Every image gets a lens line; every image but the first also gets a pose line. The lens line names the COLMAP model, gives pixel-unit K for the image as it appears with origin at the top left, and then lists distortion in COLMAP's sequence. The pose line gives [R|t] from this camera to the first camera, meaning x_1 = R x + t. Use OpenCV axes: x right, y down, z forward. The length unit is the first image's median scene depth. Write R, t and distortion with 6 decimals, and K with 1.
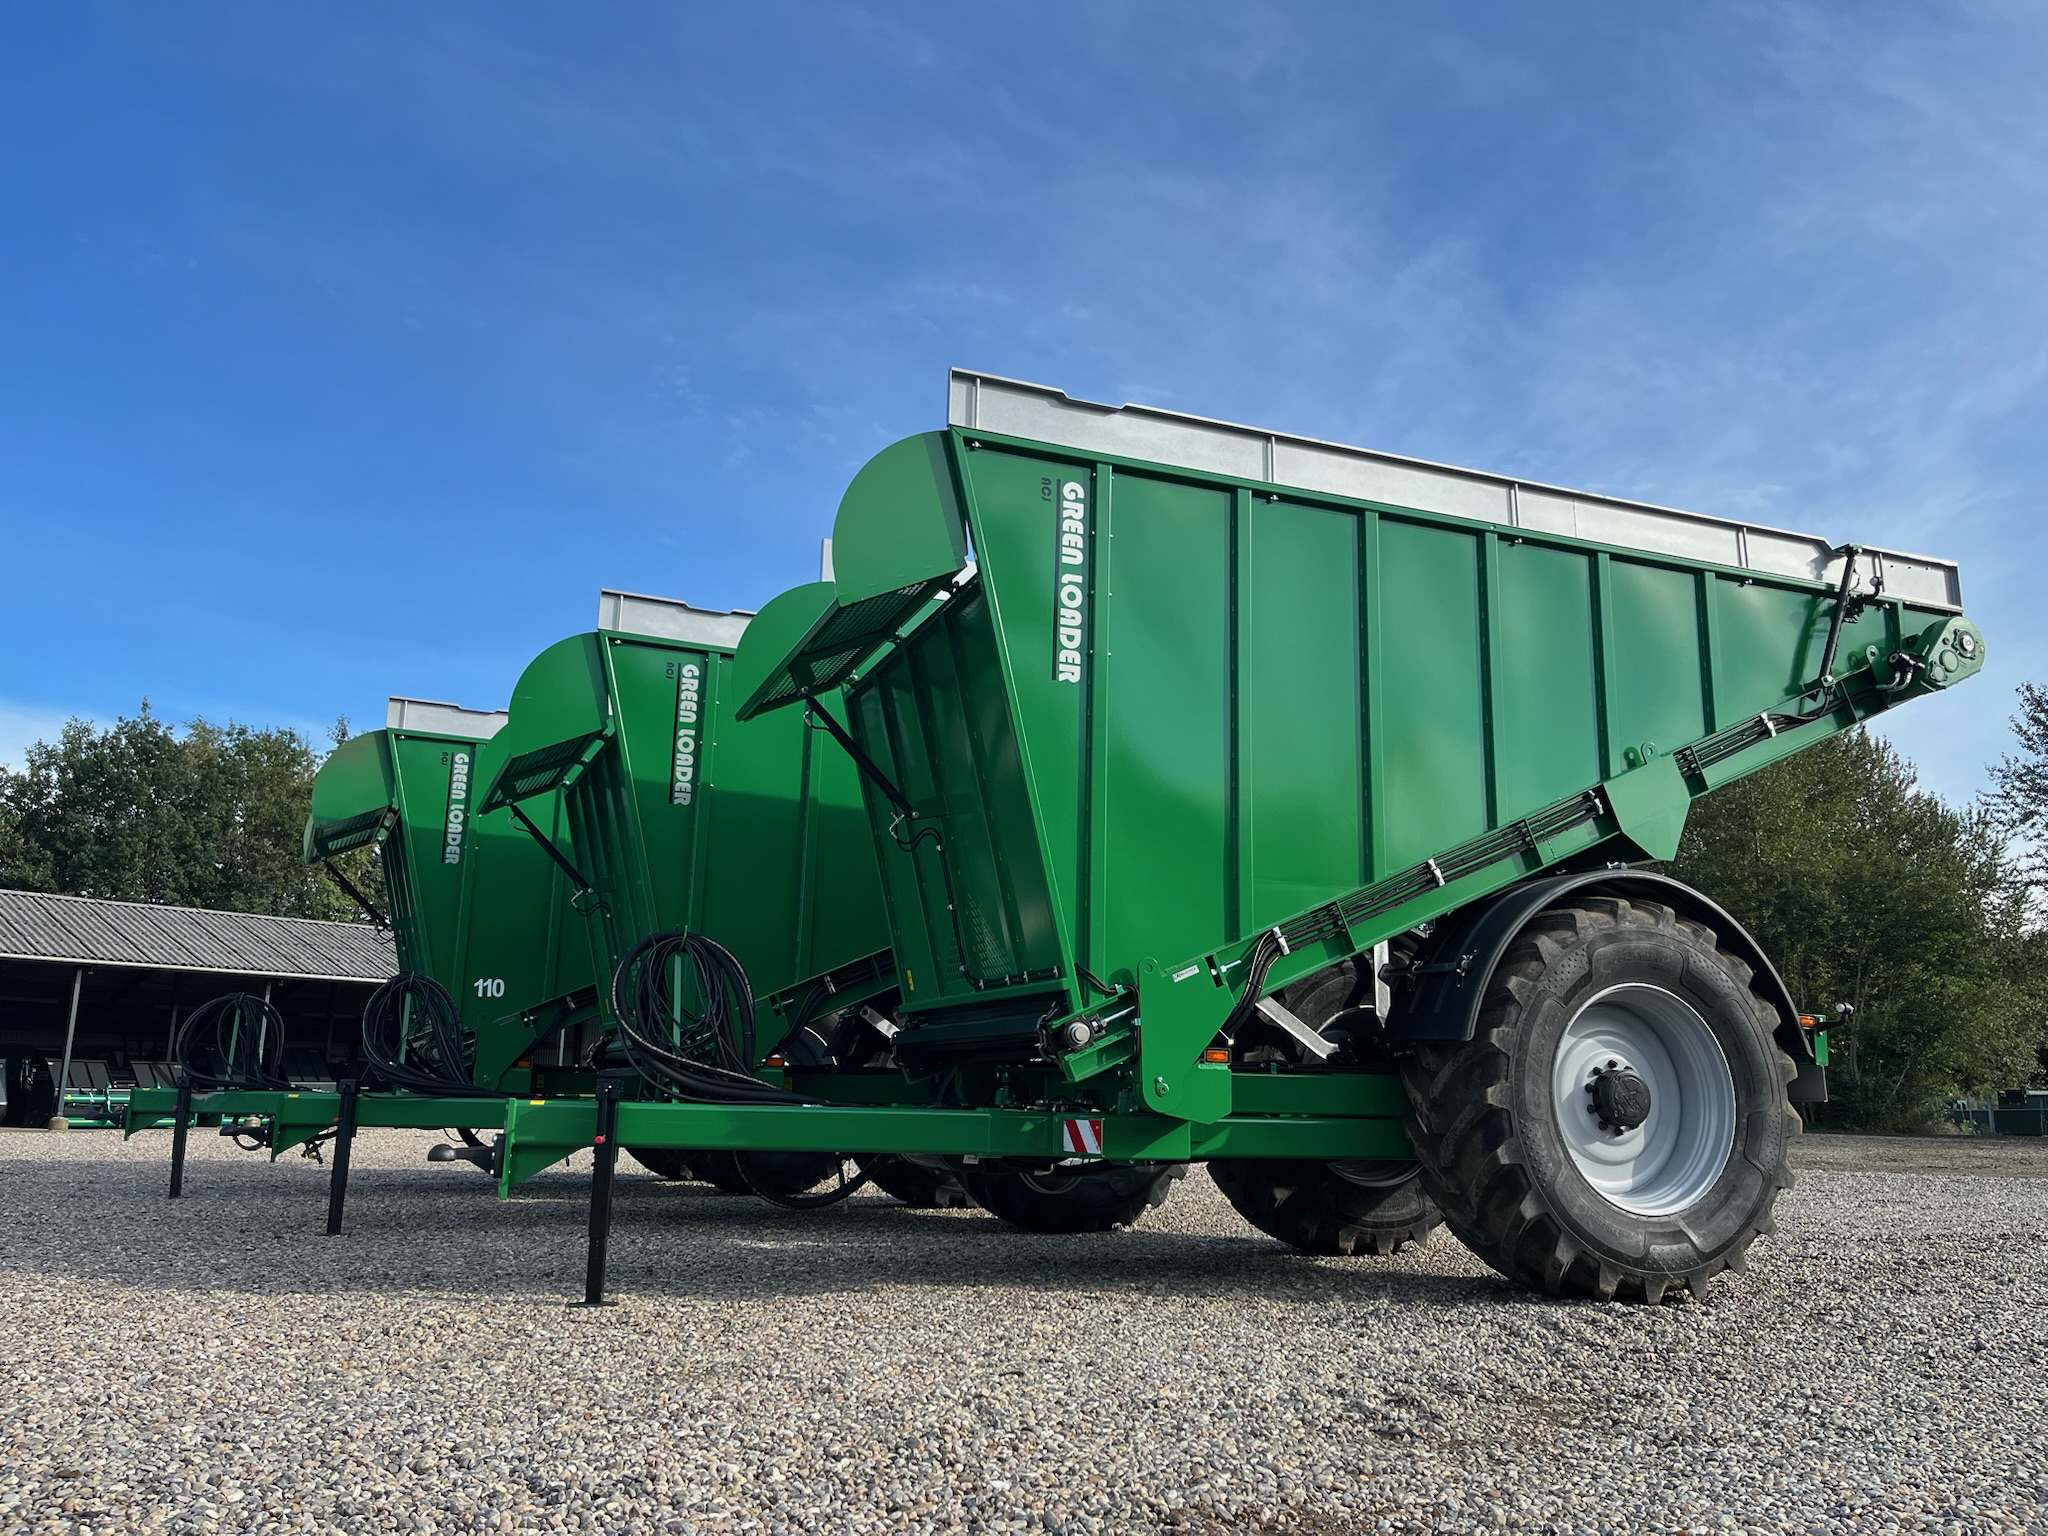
lens RADIAL K [[1523.9, 0, 1024.0], [0, 1523.9, 768.0], [0, 0, 1]] dist [0.070828, -0.079176]
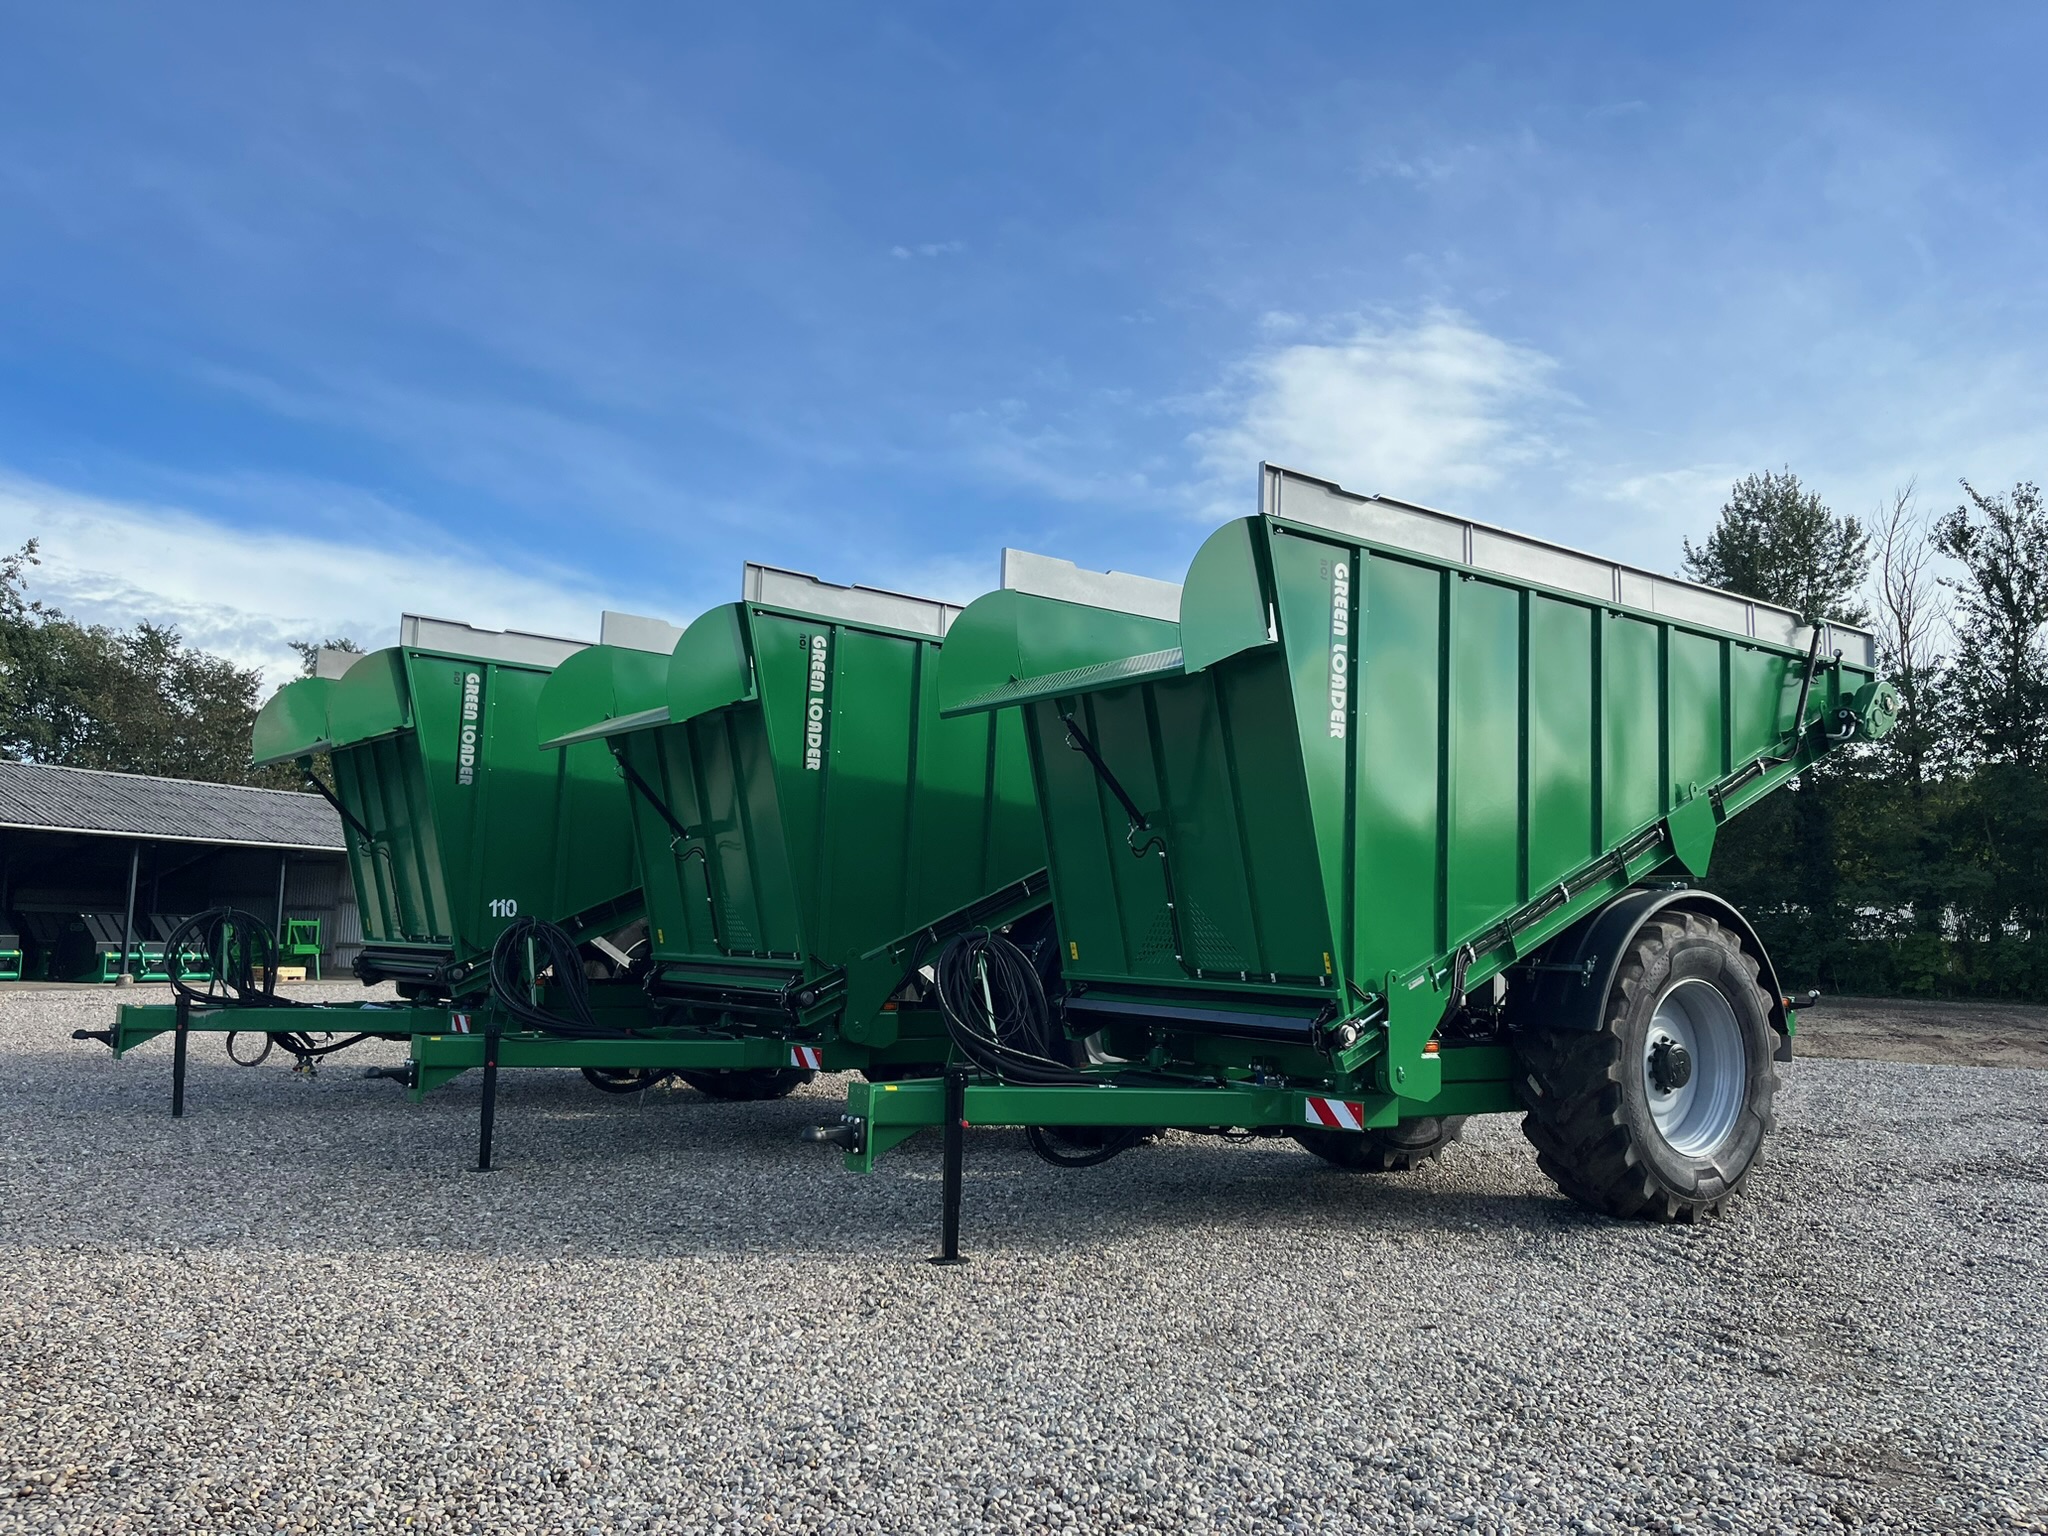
lens RADIAL K [[1523.9, 0, 1024.0], [0, 1523.9, 768.0], [0, 0, 1]] dist [0.070828, -0.079176]
pose [[0.969025, 0.038878, 0.243884, -0.463448], [-0.065239, 0.992749, 0.100957, -0.128357], [-0.238191, -0.113741, 0.964535, -0.086406]]
